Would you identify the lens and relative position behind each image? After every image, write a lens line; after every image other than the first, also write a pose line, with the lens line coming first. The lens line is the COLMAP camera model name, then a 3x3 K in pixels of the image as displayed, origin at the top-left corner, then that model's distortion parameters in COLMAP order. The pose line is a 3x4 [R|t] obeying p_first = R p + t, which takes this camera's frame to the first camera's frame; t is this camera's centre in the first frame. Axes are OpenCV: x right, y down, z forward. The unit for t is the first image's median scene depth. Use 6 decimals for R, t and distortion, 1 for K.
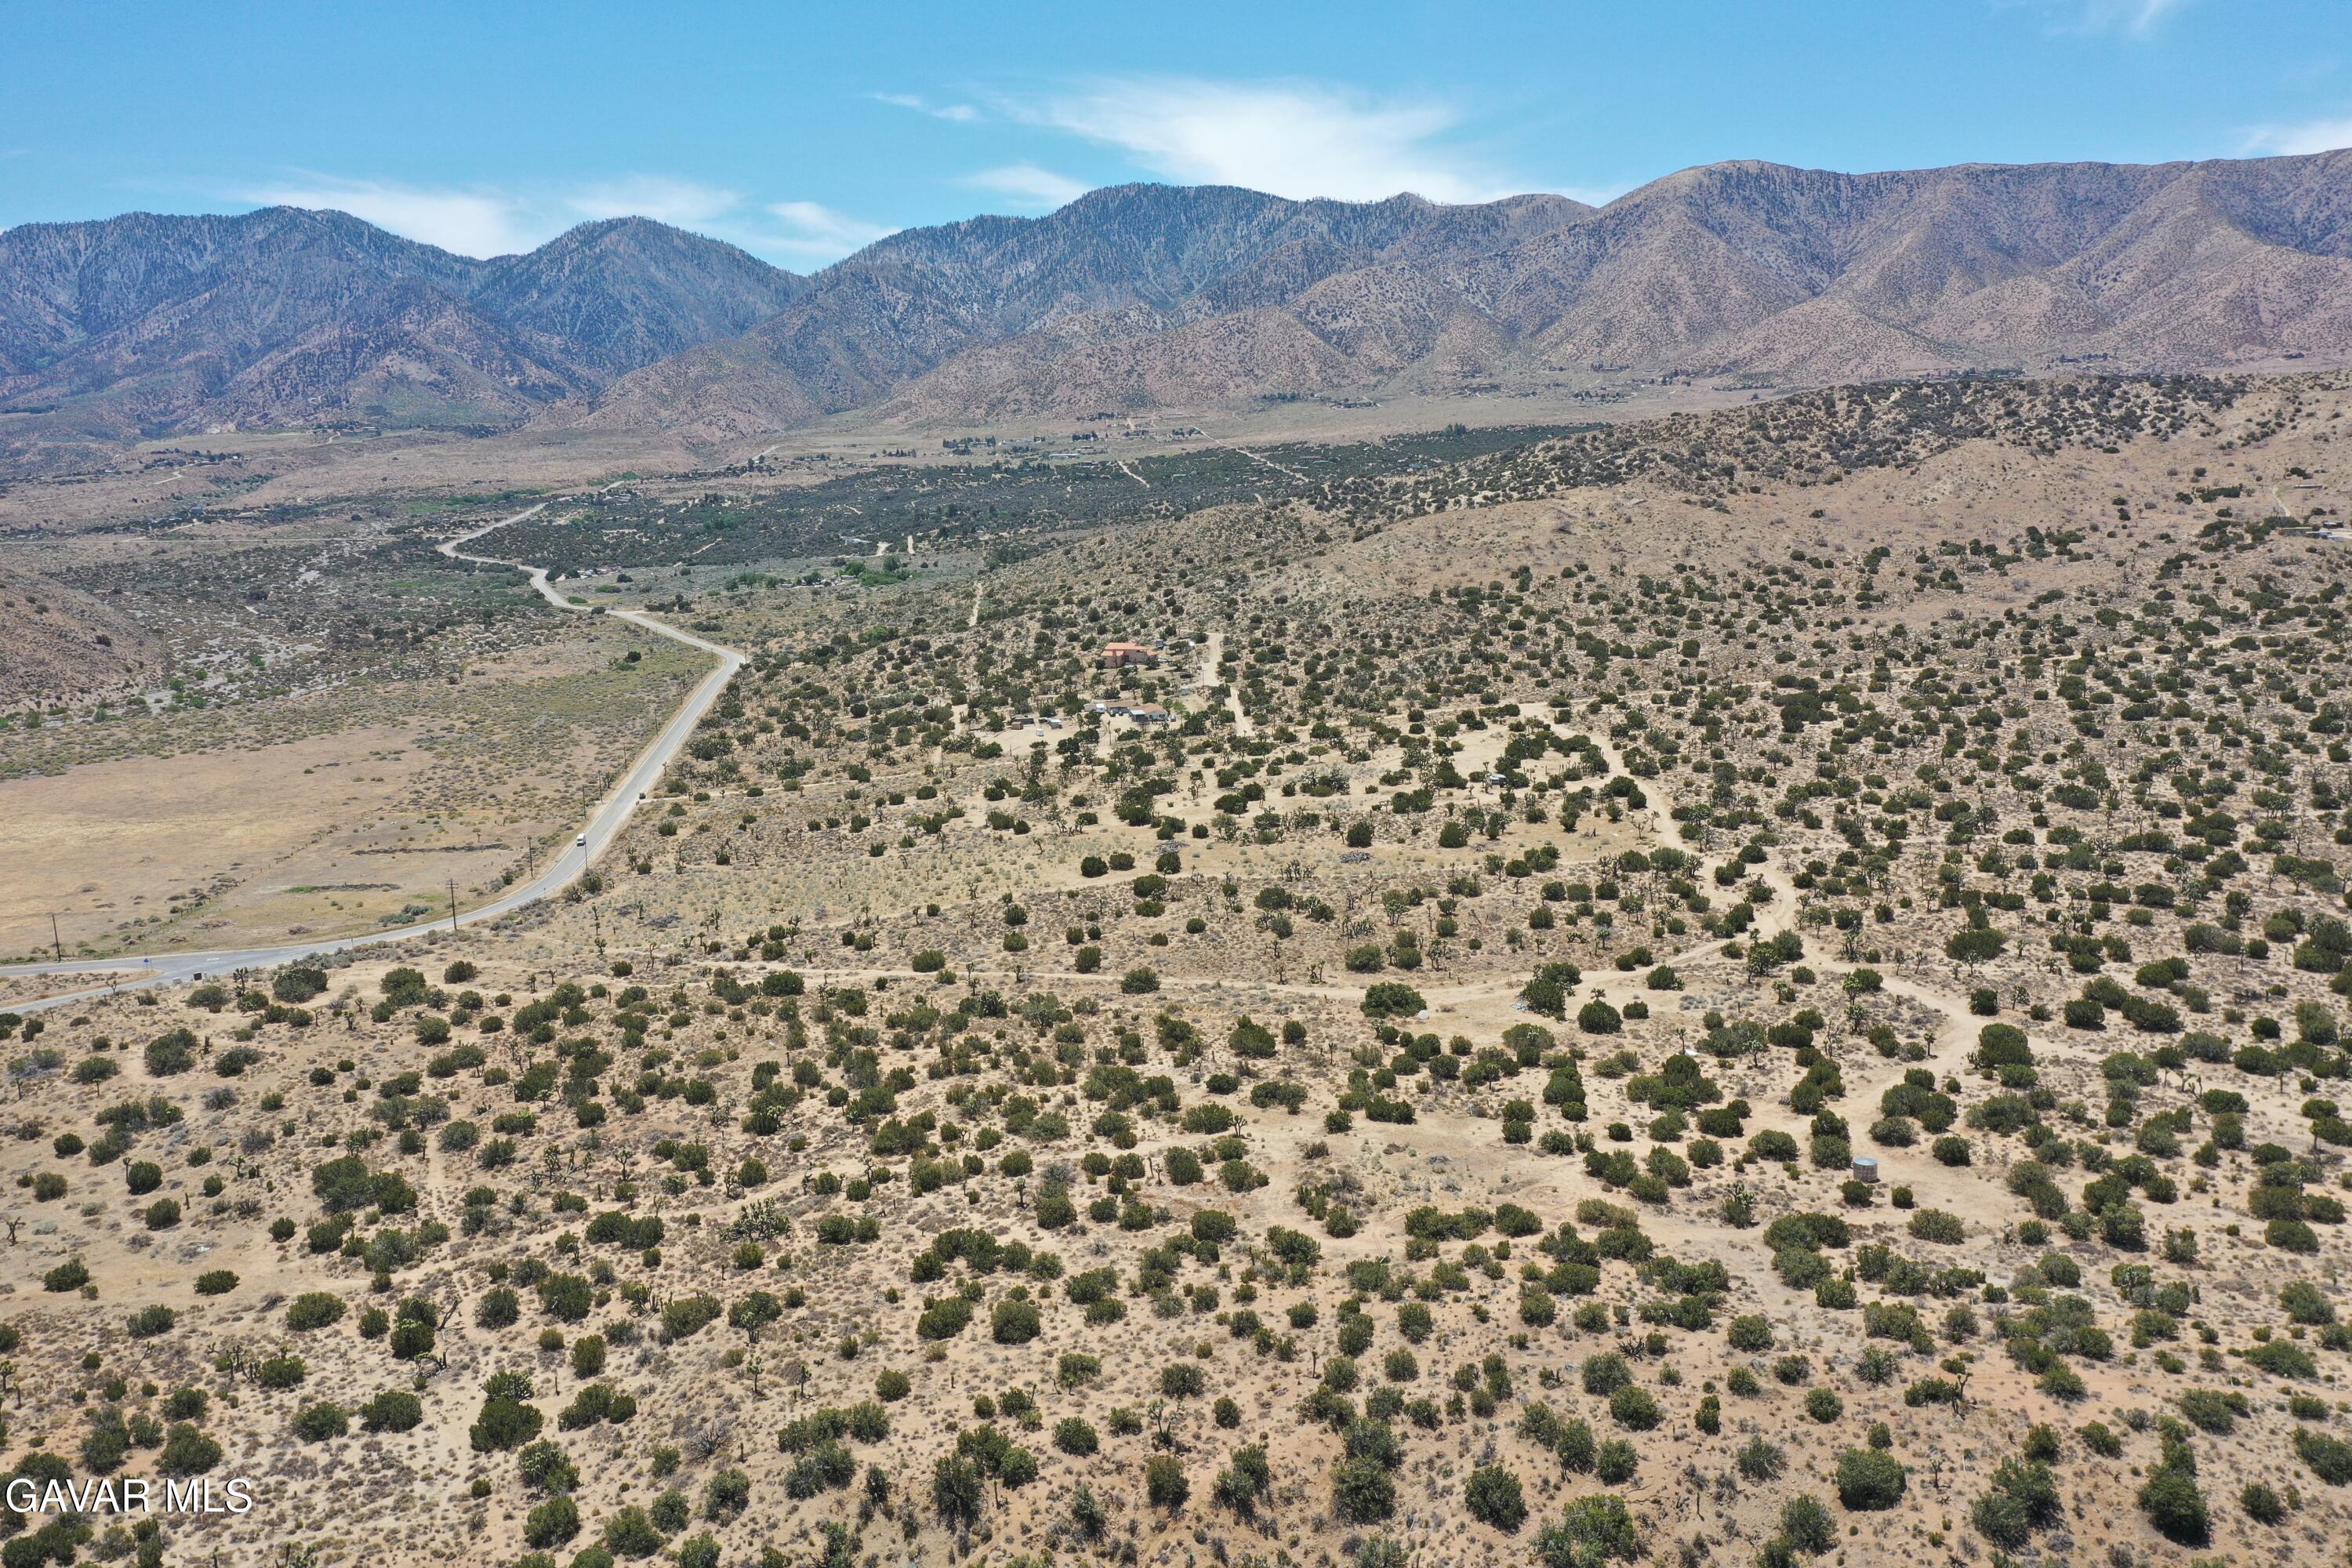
lens RADIAL K [[1875.3, 0, 1169.3], [0, 1875.3, 759.4], [0, 0, 1]] dist [0.003401, -0.001581]
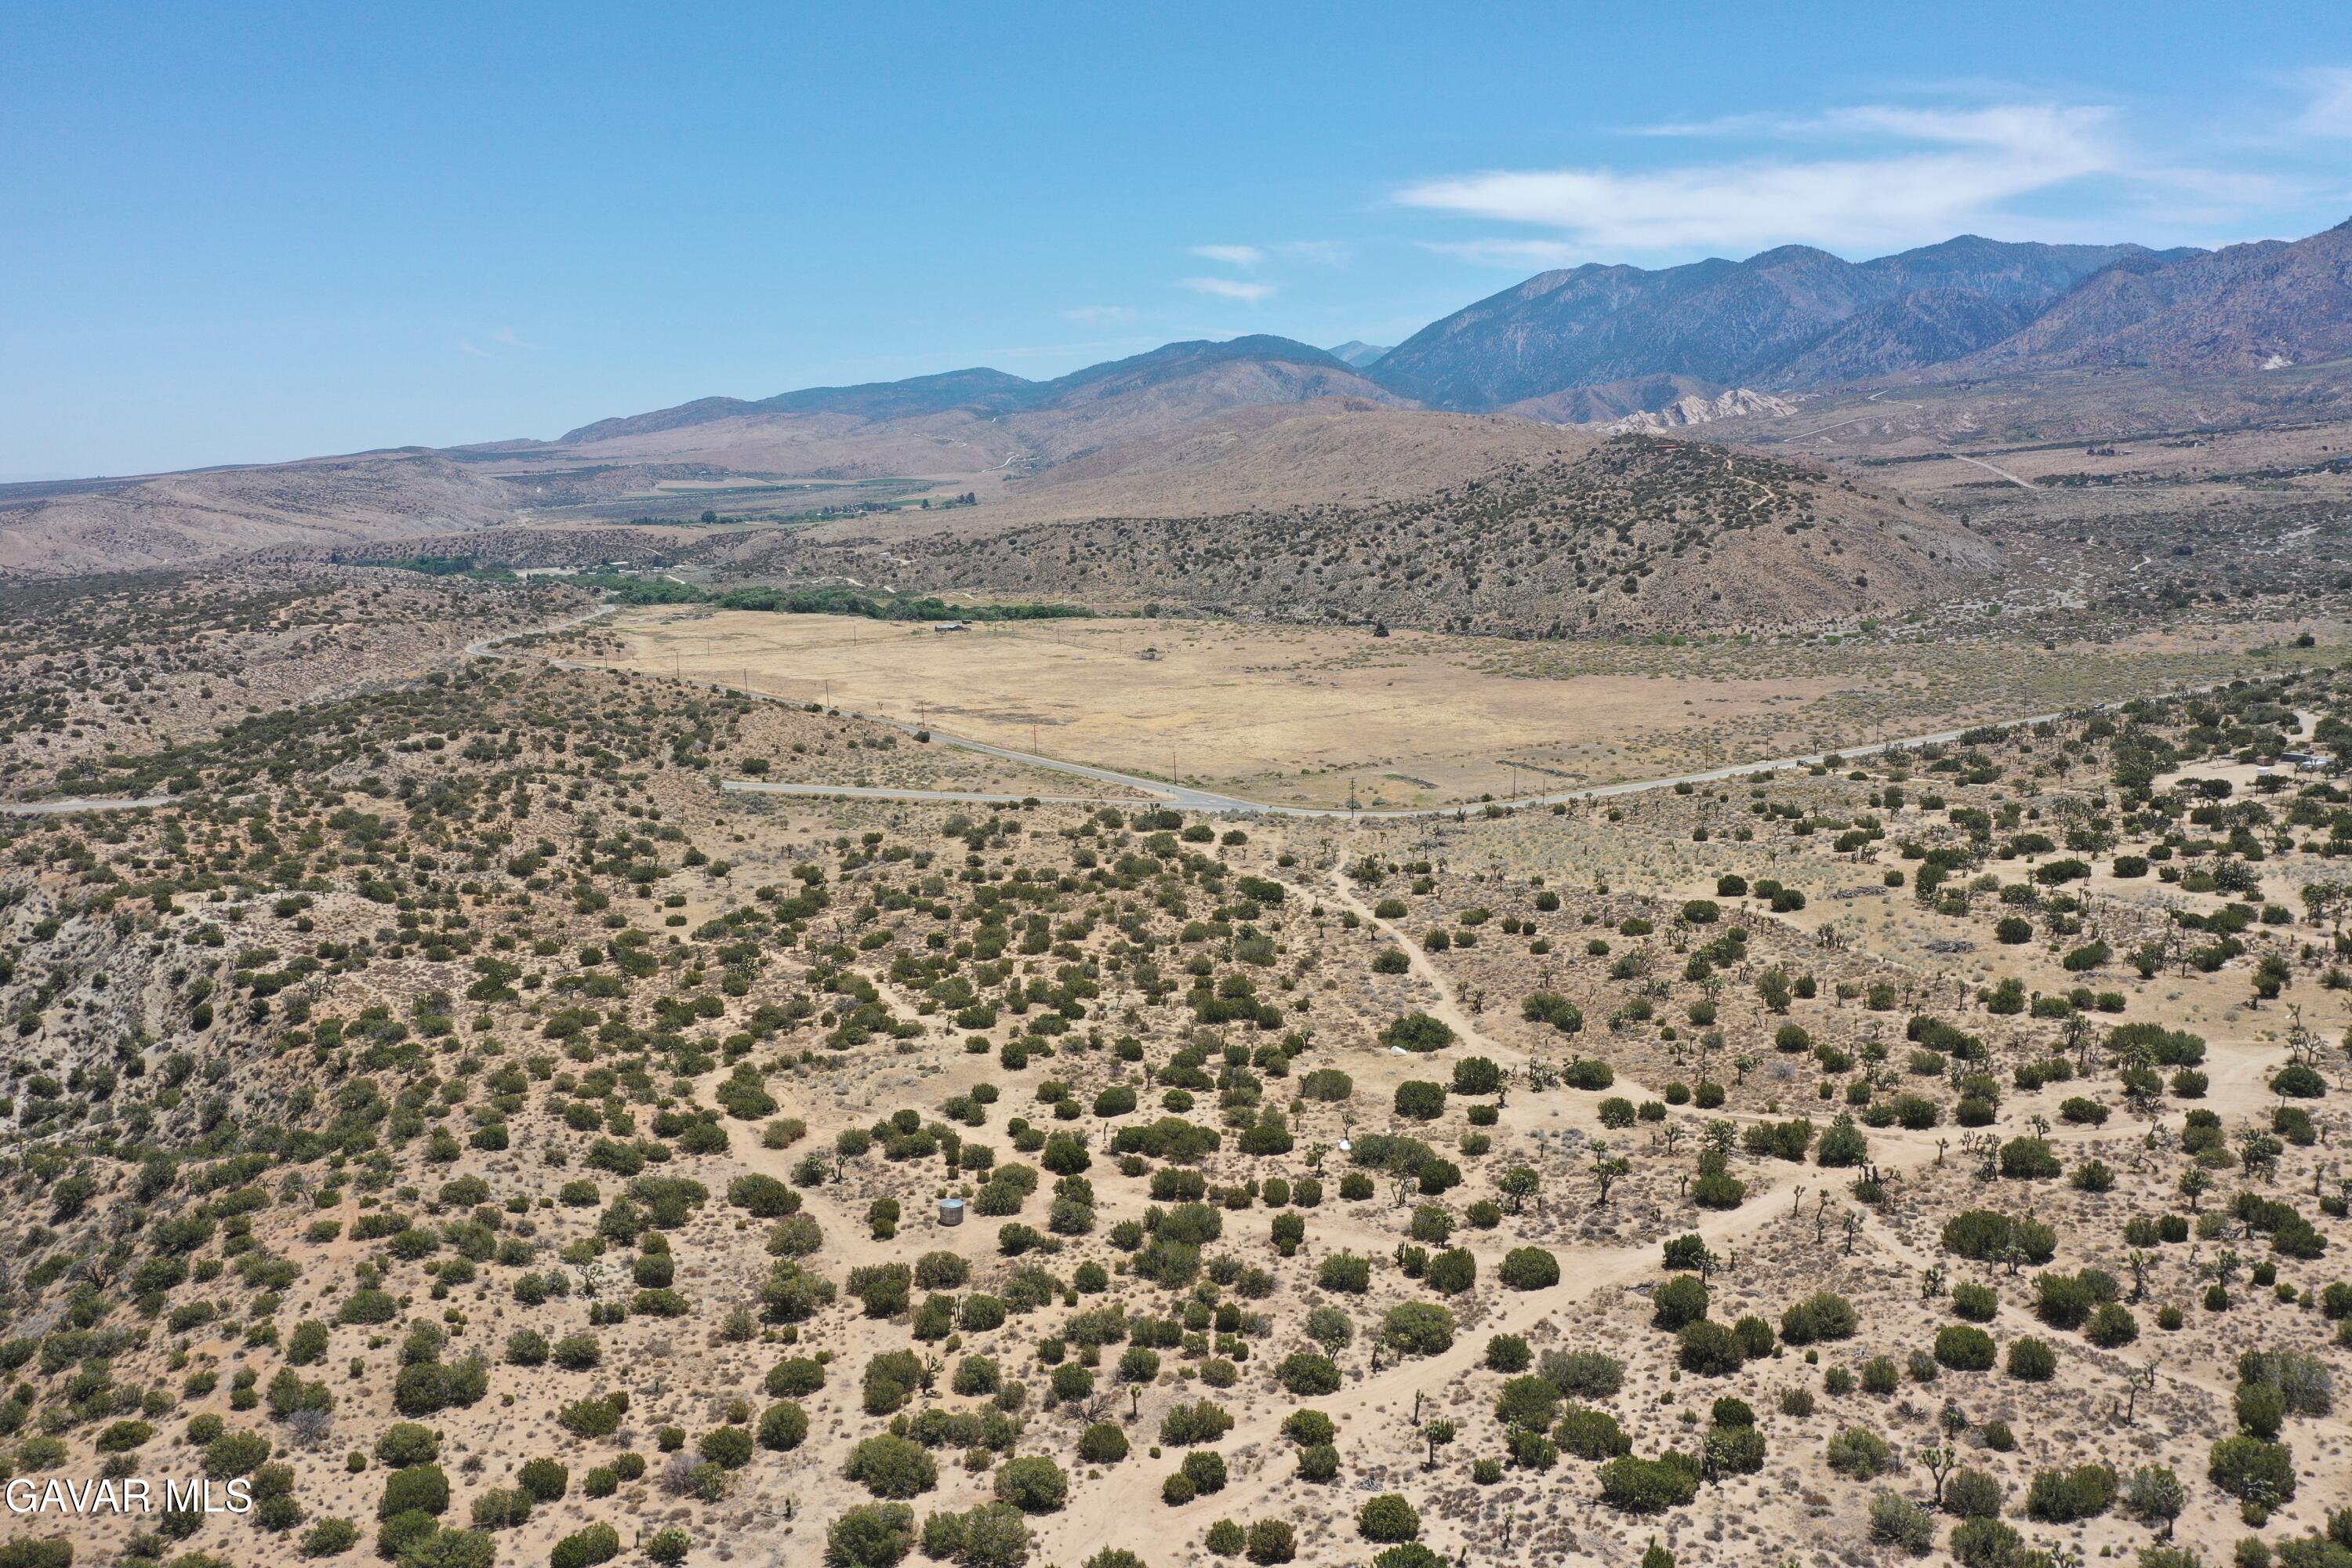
lens RADIAL K [[1866.8, 0, 1168.3], [0, 1866.8, 777.7], [0, 0, 1]] dist [0.008209, 0.009008]
pose [[0.397611, 0.163010, -0.902958, 0.063038], [-0.127241, 0.984380, 0.121679, -0.006574], [0.908689, 0.066512, 0.412142, 0.035508]]
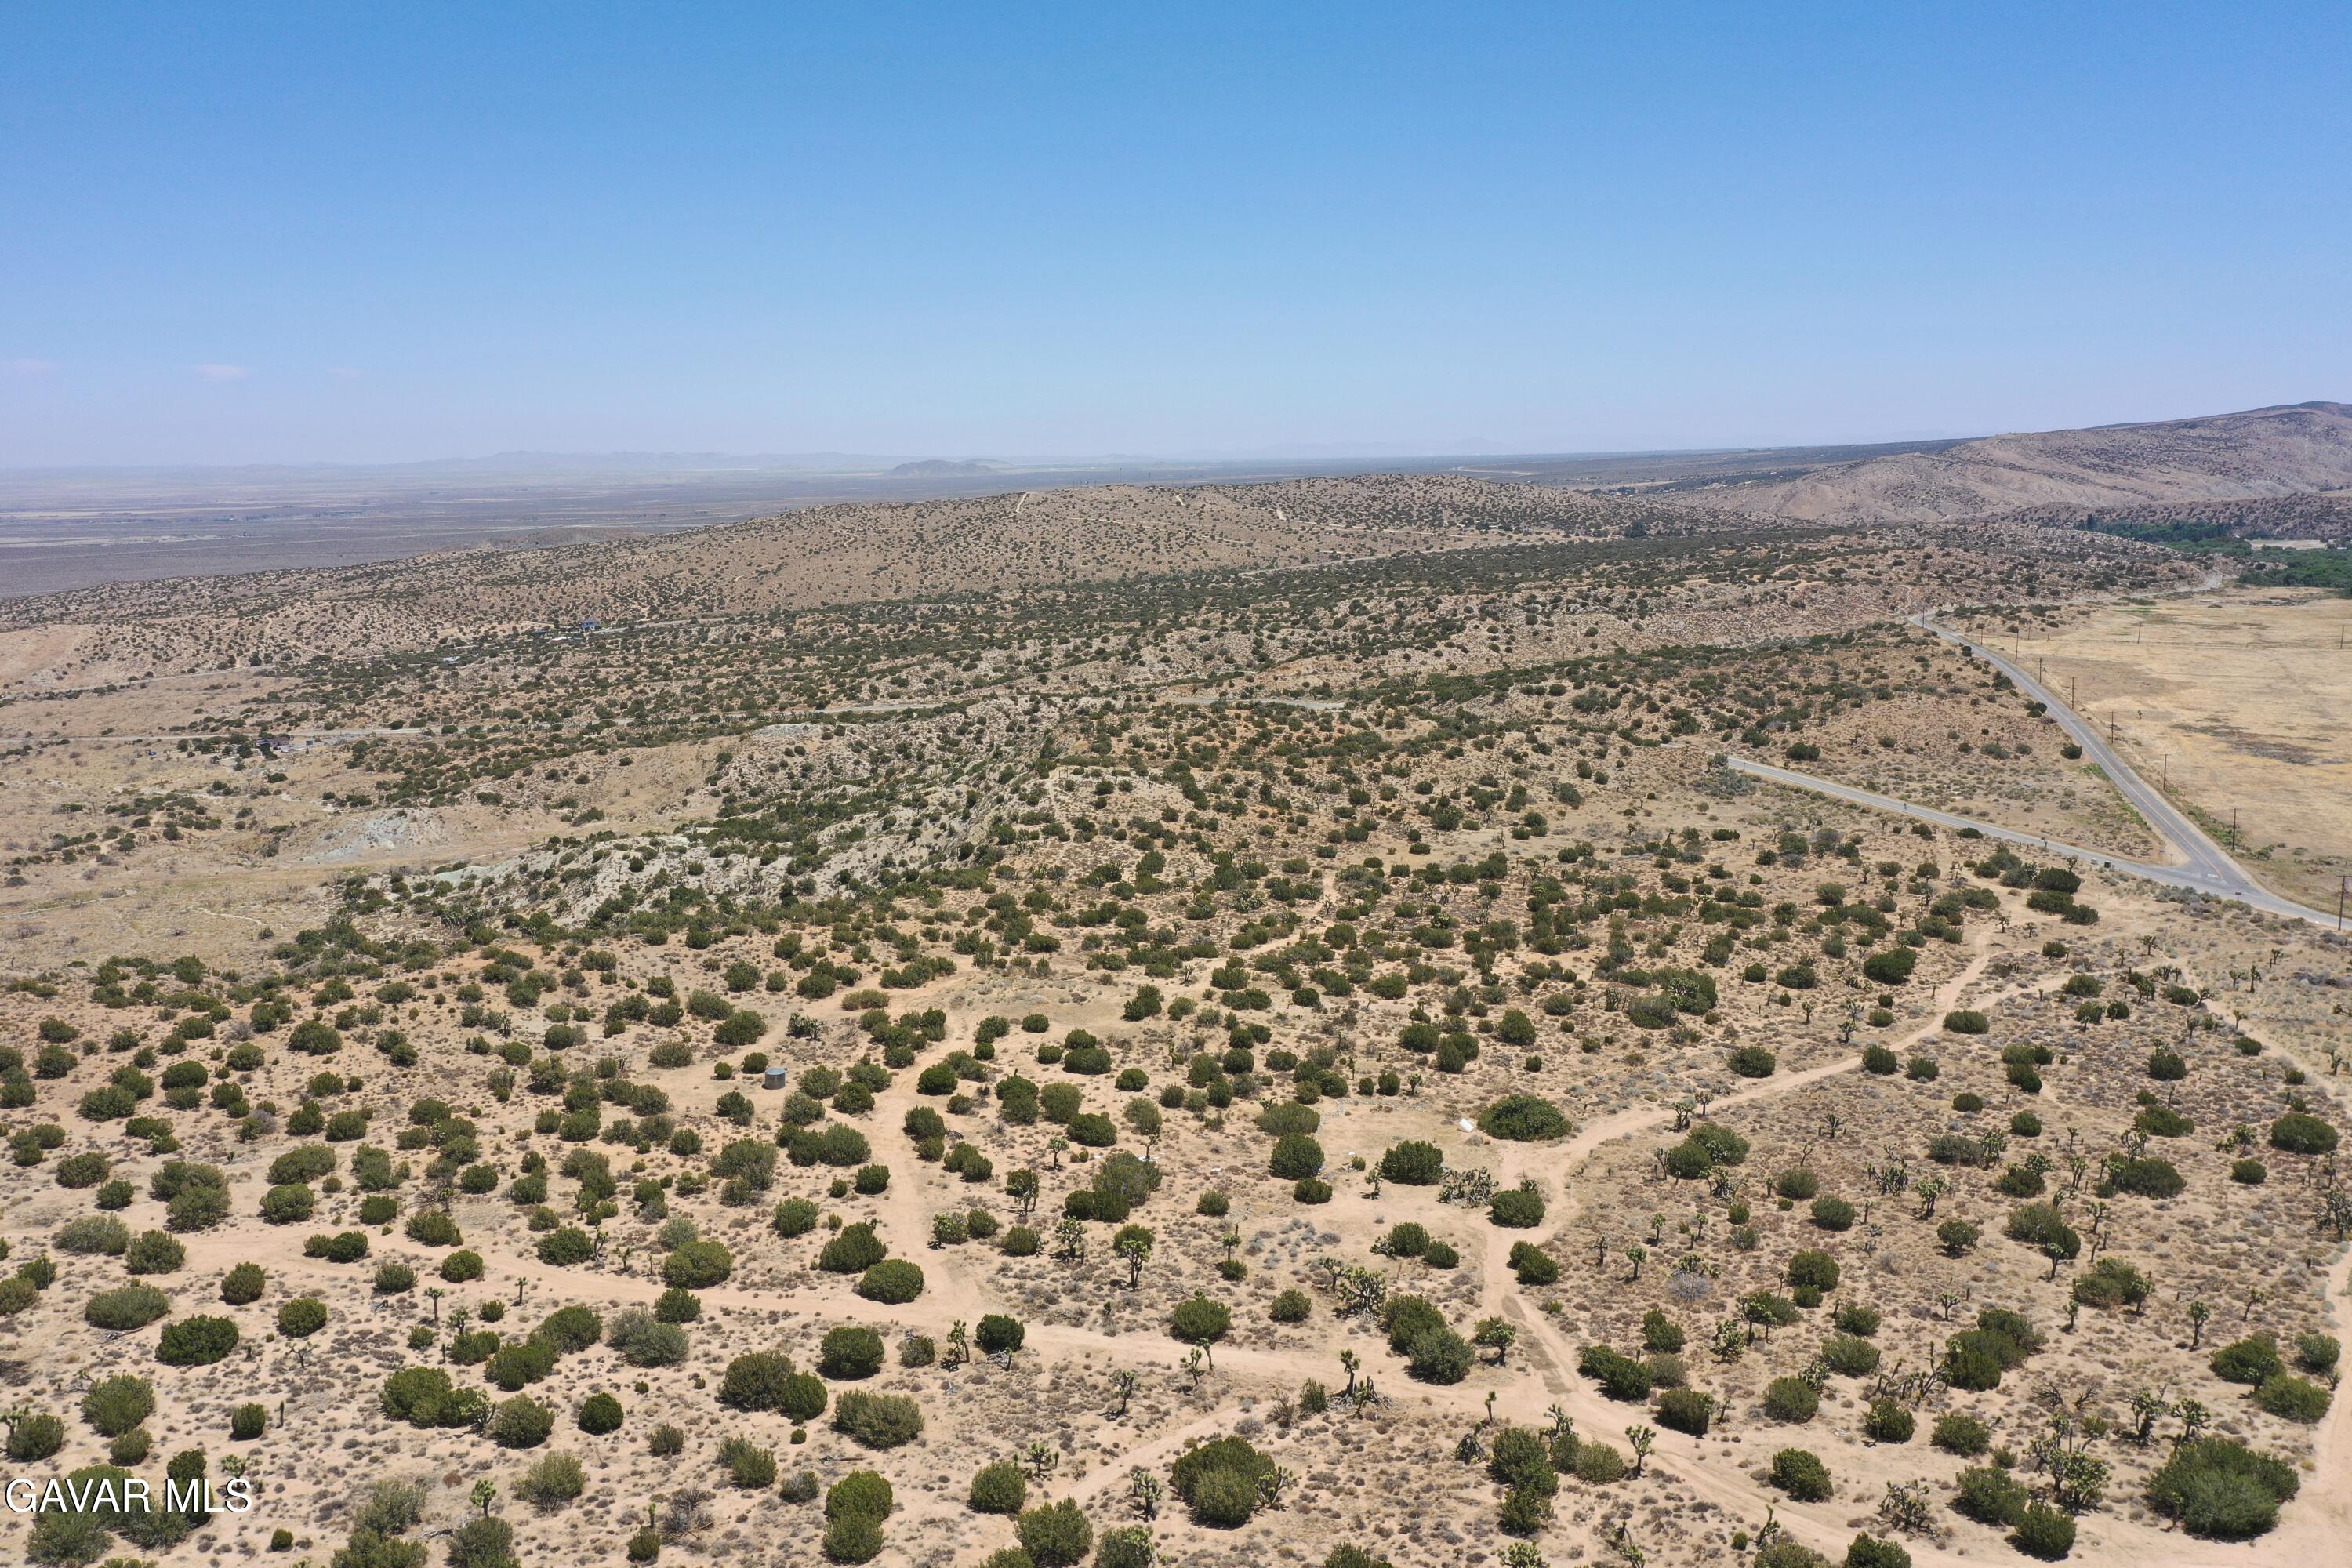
lens RADIAL K [[1875.3, 0, 1169.3], [0, 1875.3, 759.4], [0, 0, 1]] dist [0.003401, -0.001581]
pose [[-0.509178, 0.163787, -0.844933, 0.059472], [-0.108189, 0.961757, 0.251631, -0.014083], [0.853834, 0.219537, -0.471986, 0.086330]]
